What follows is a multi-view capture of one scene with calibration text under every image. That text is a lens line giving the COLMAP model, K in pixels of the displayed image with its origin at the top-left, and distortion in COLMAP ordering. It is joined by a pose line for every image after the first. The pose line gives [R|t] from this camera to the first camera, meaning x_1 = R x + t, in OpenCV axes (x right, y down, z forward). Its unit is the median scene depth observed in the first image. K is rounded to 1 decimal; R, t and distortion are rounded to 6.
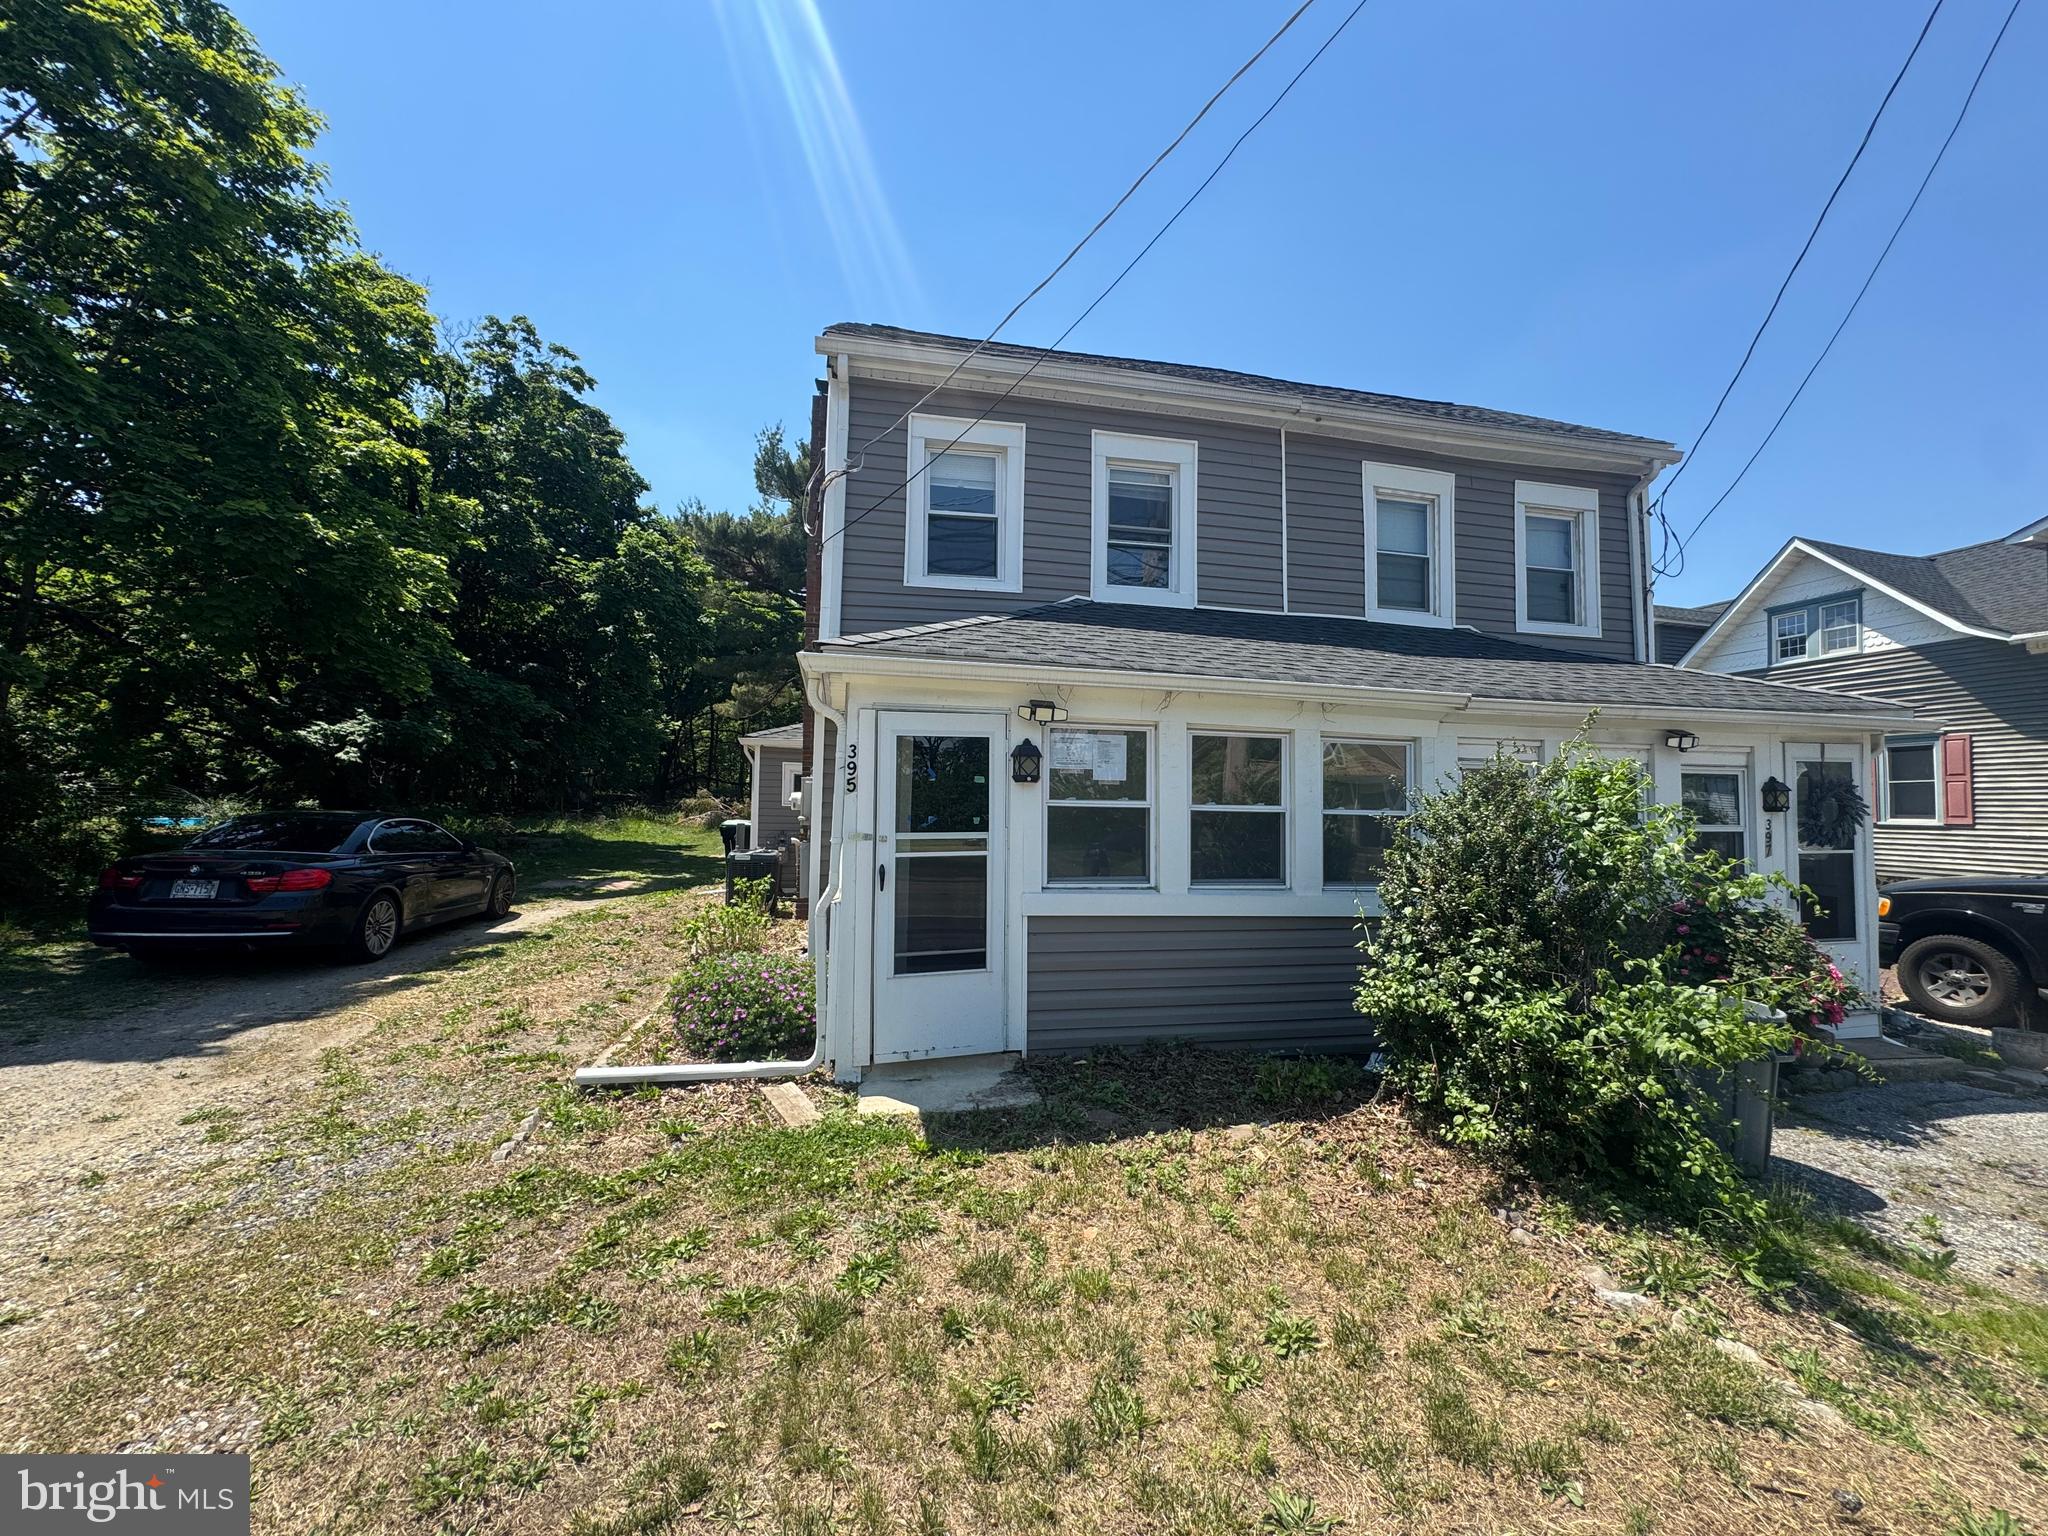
lens RADIAL K [[818.3, 0, 1025.0], [0, 818.3, 768.0], [0, 0, 1]] dist [-0.003059, 0.000927]
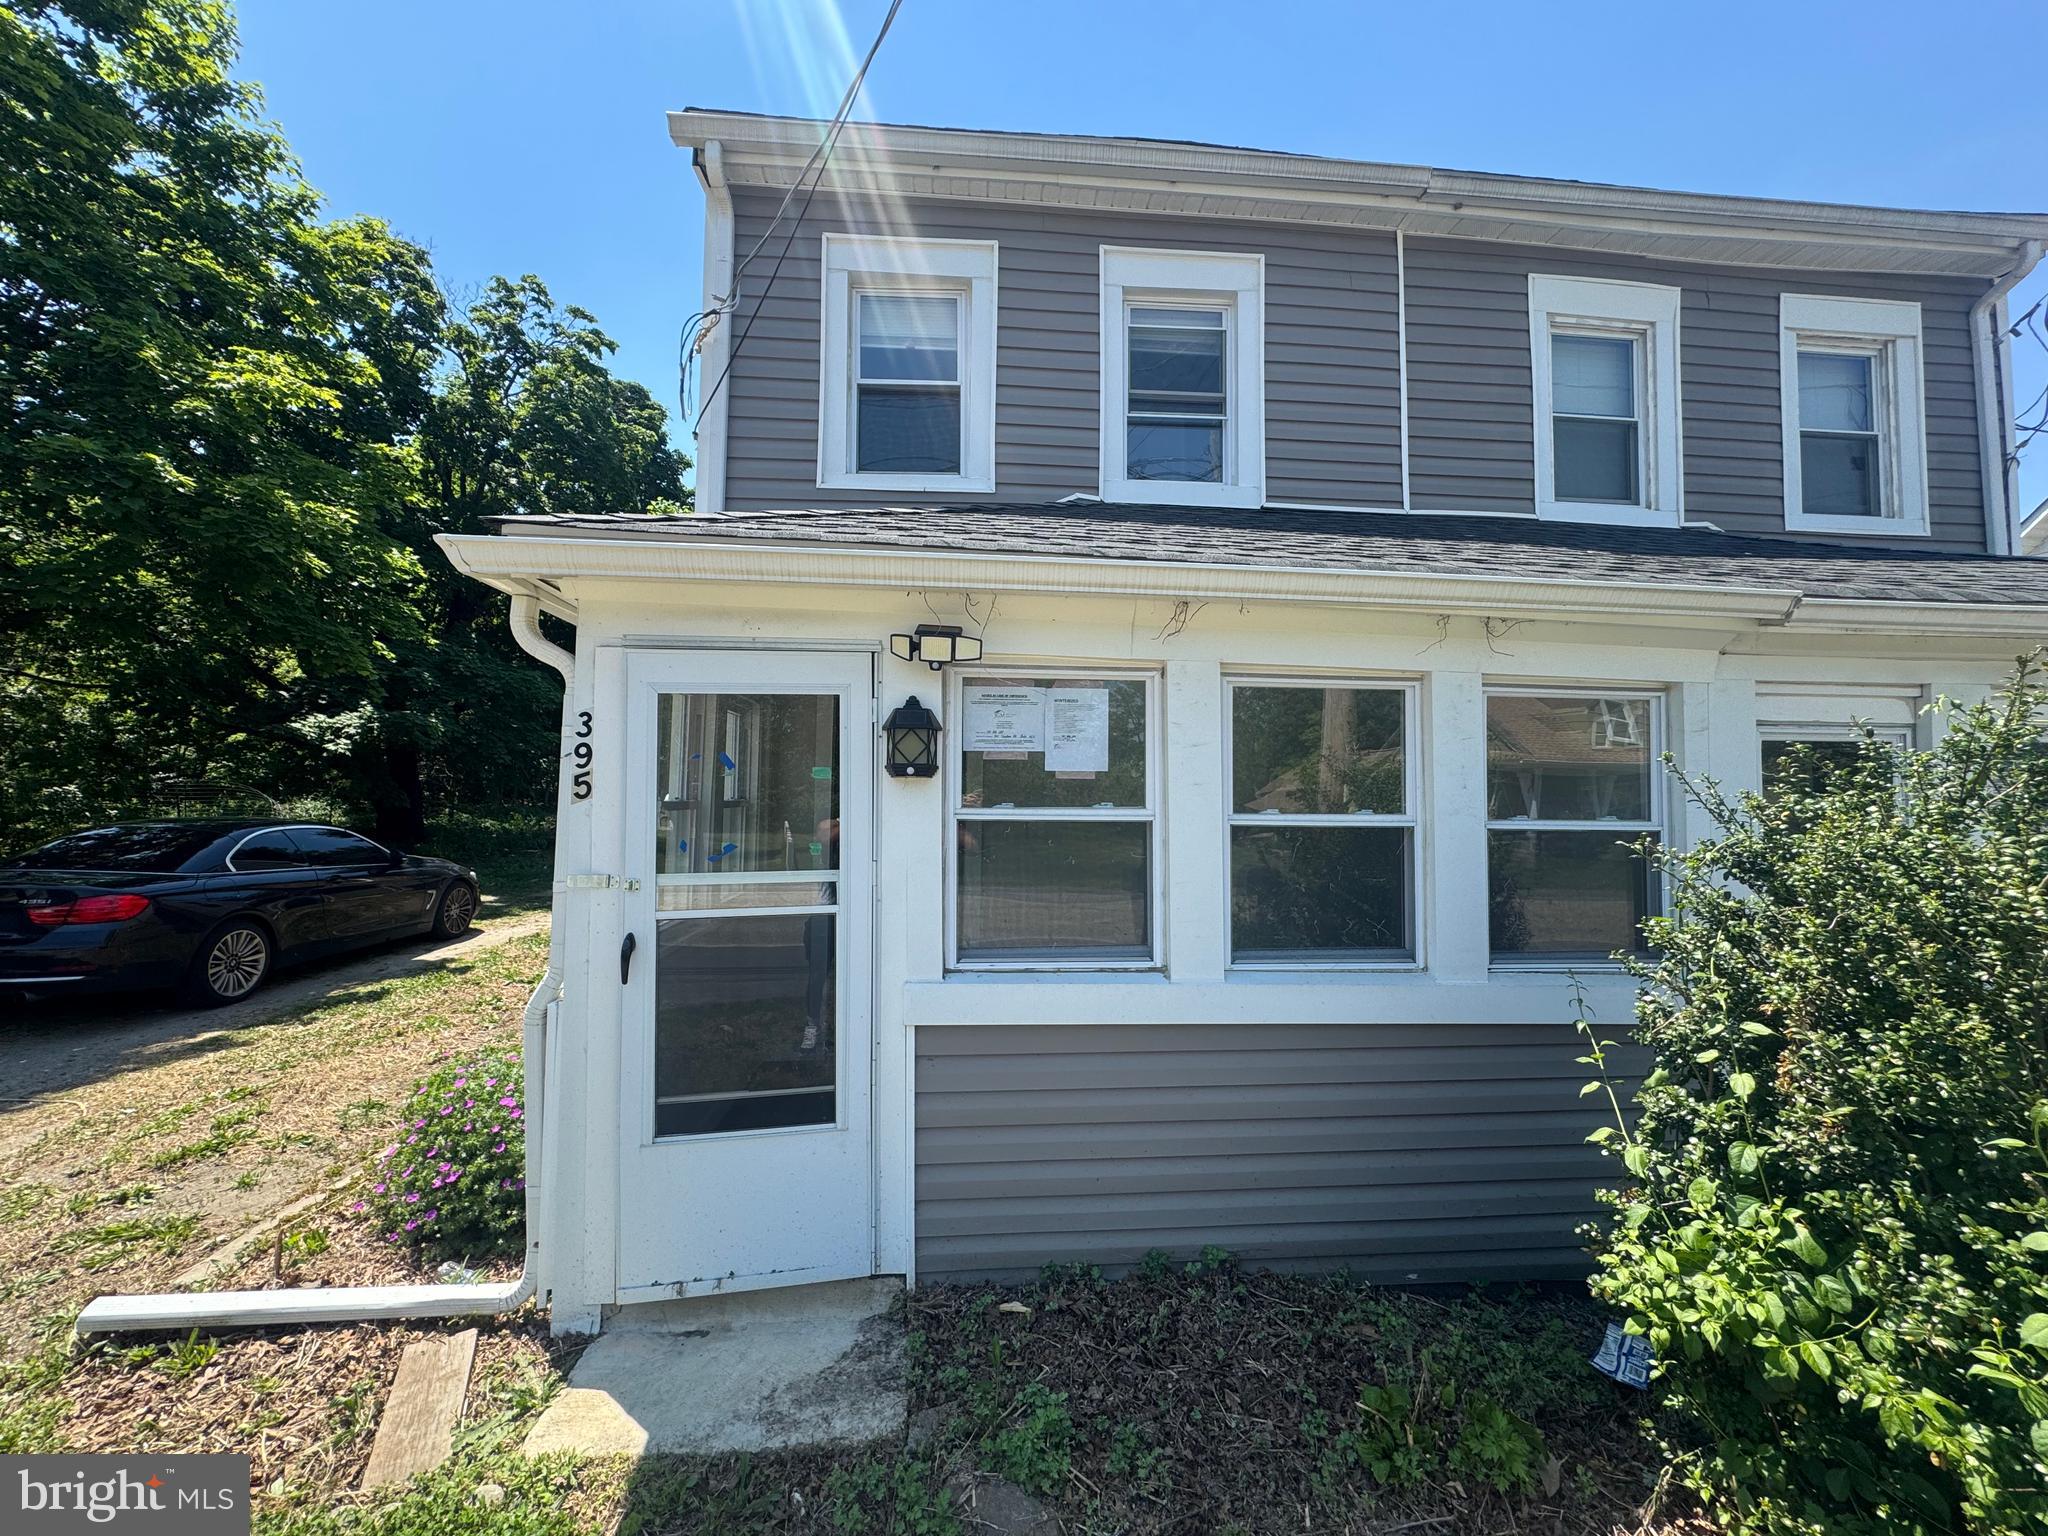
lens RADIAL K [[818.3, 0, 1024.3], [0, 818.3, 765.1], [0, 0, 1]] dist [-0.003059, 0.000927]
pose [[0.992104, -0.012867, -0.124760, 0.102868], [0.013878, 0.999877, 0.007240, 0.004922], [0.124652, -0.008914, 0.992161, 0.340869]]
